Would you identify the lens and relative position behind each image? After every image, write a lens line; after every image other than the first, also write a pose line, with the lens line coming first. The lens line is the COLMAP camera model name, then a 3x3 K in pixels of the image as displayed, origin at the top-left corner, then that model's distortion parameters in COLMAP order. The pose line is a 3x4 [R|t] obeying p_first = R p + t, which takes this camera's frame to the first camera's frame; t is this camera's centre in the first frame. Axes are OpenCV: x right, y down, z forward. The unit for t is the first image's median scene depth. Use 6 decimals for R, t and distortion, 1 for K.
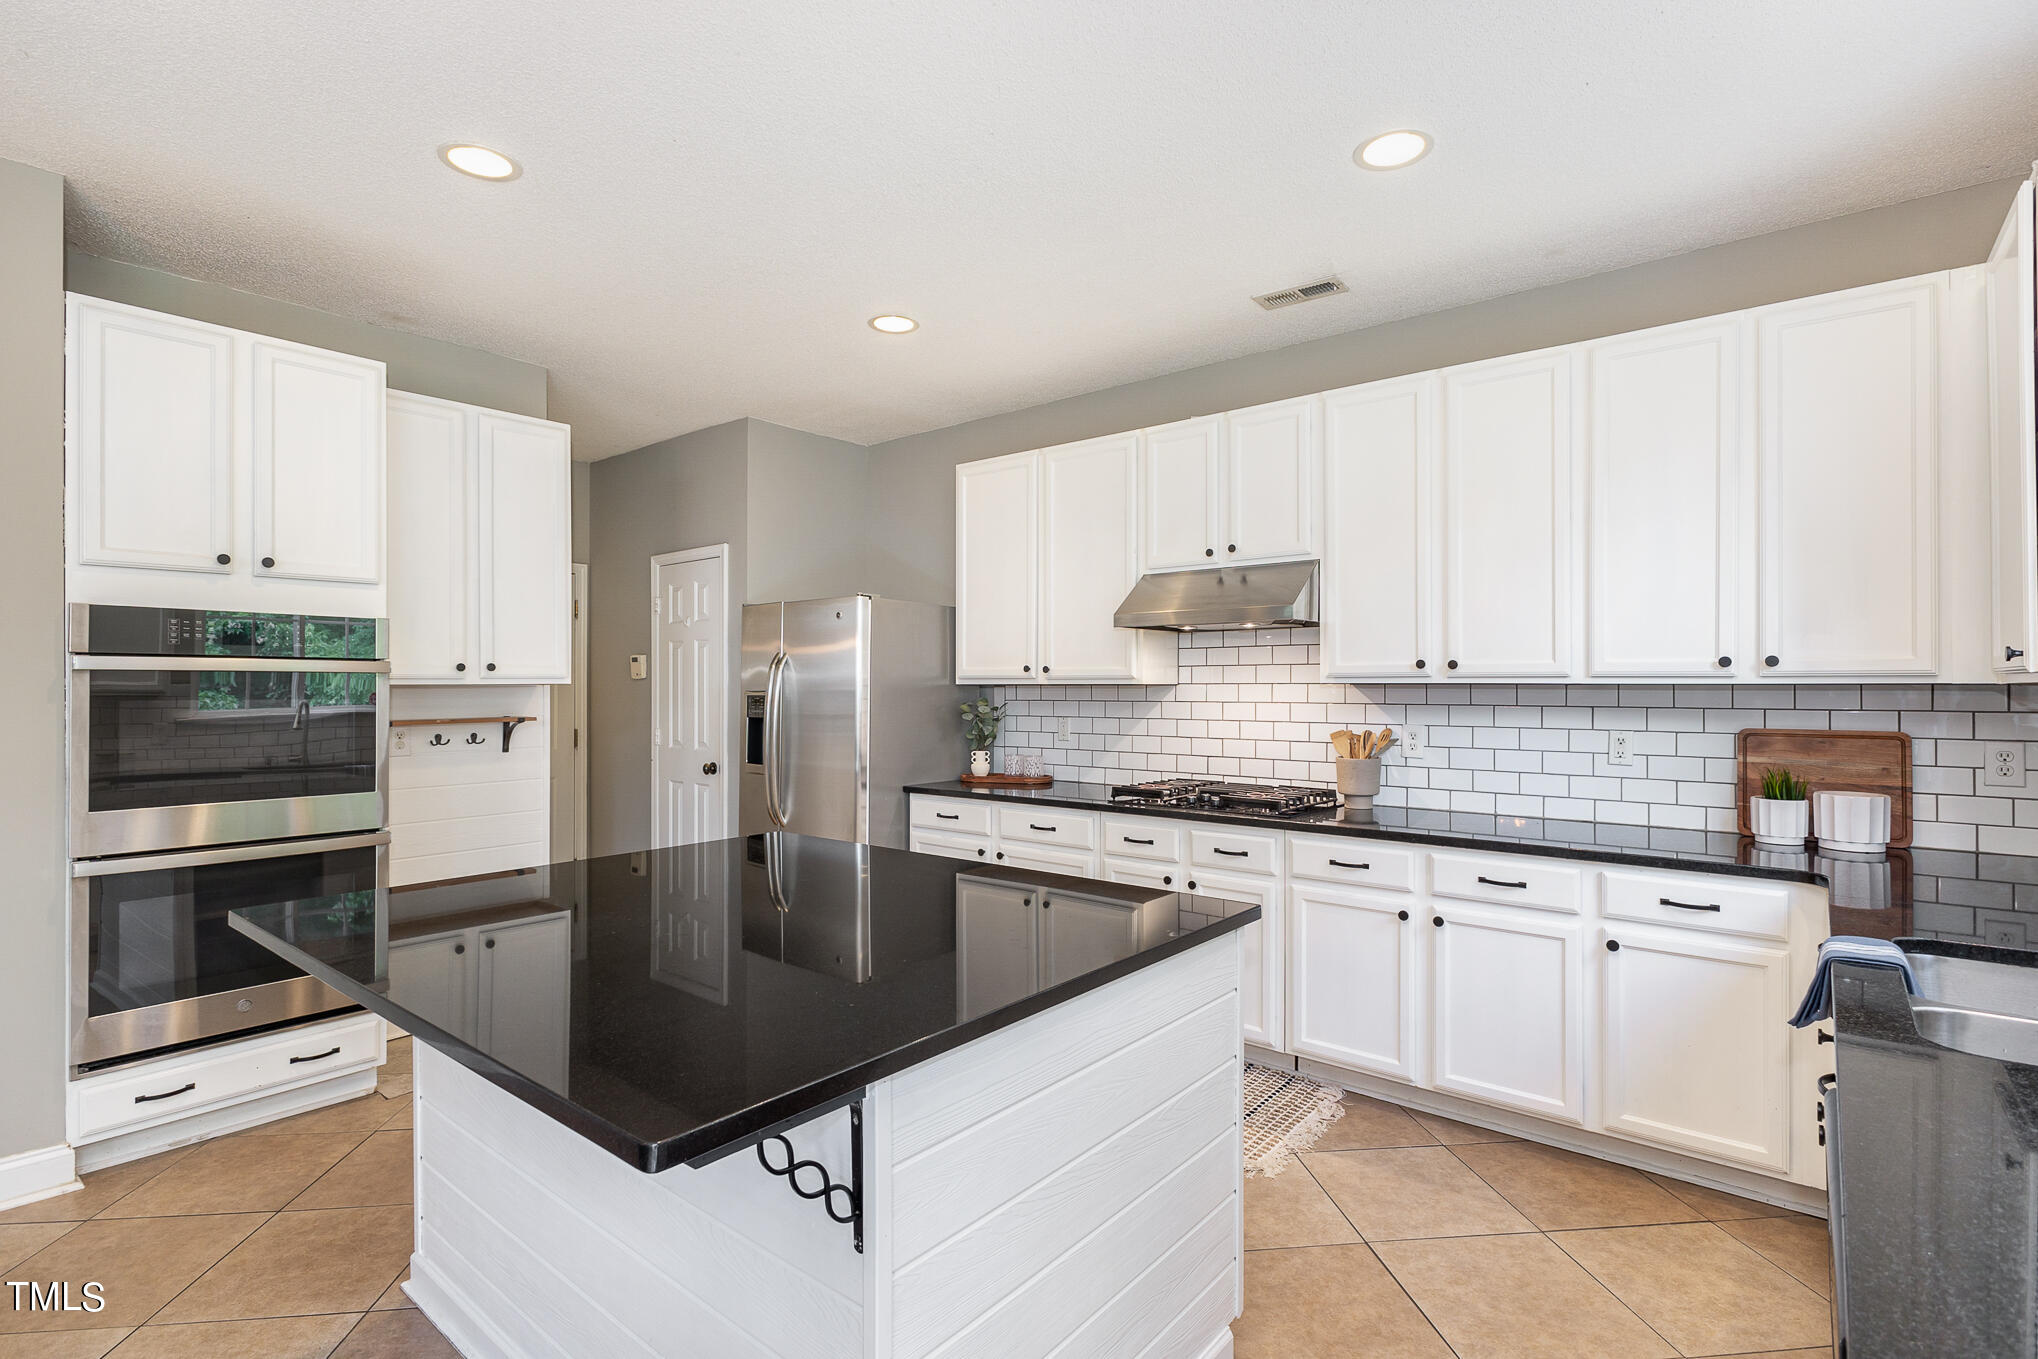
lens RADIAL K [[1015.9, 0, 948.9], [0, 1015.9, 683.4], [0, 0, 1]] dist [0.005196, 0.000004]
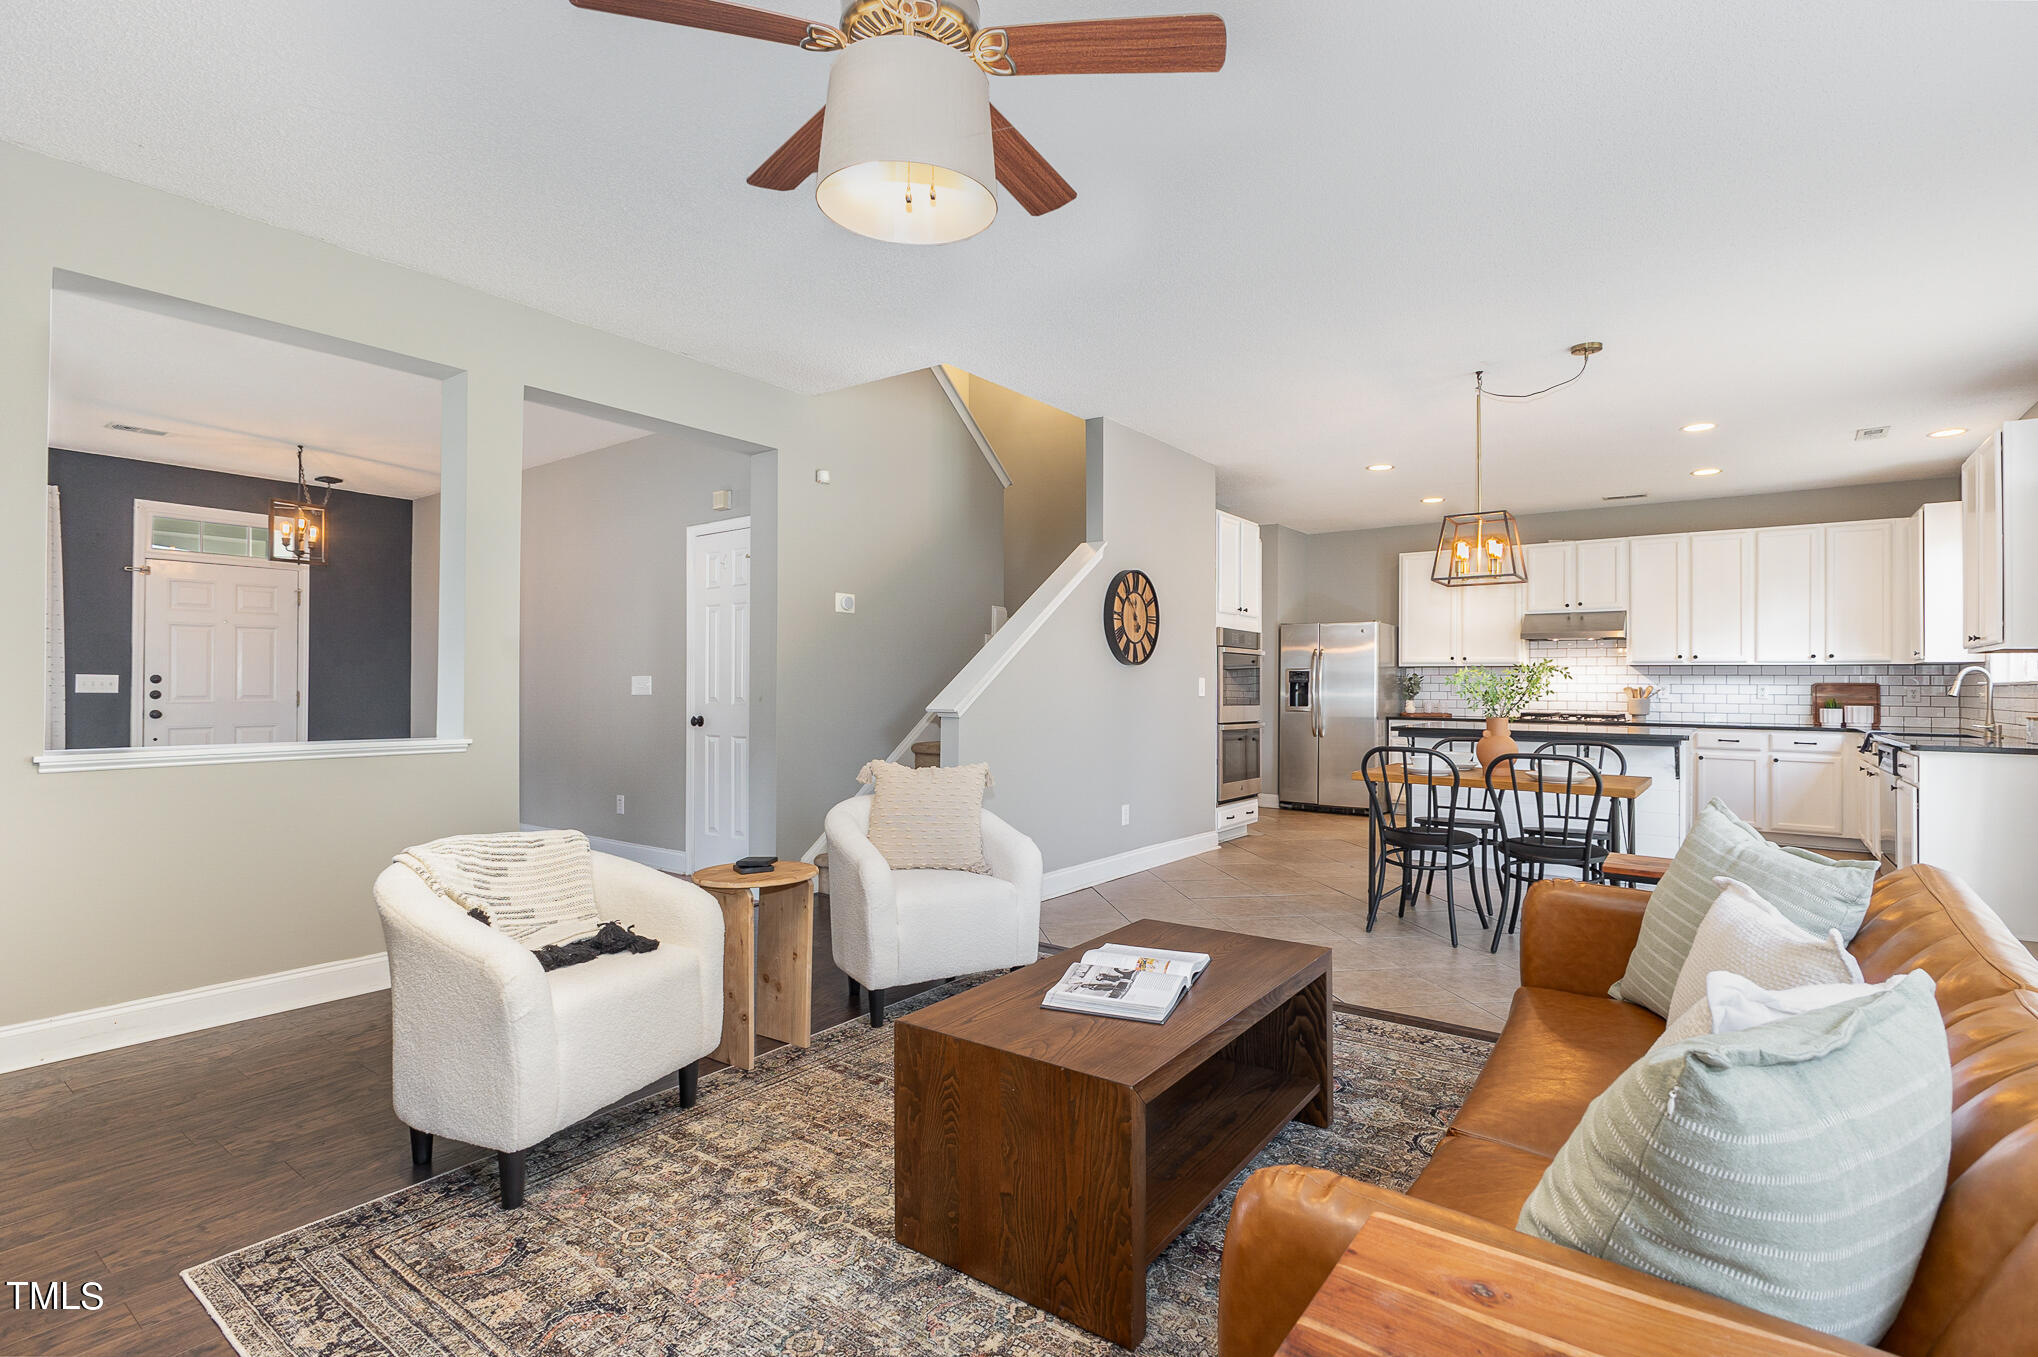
lens RADIAL K [[951.6, 0, 1019.0], [0, 951.6, 678.5], [0, 0, 1]] dist [0.013596, -0.000324]
pose [[0.998326, 0.008703, 0.057179, -1.244409], [-0.008628, 0.999962, -0.001551, 0.049895], [-0.057190, 0.001055, 0.998363, -1.187222]]
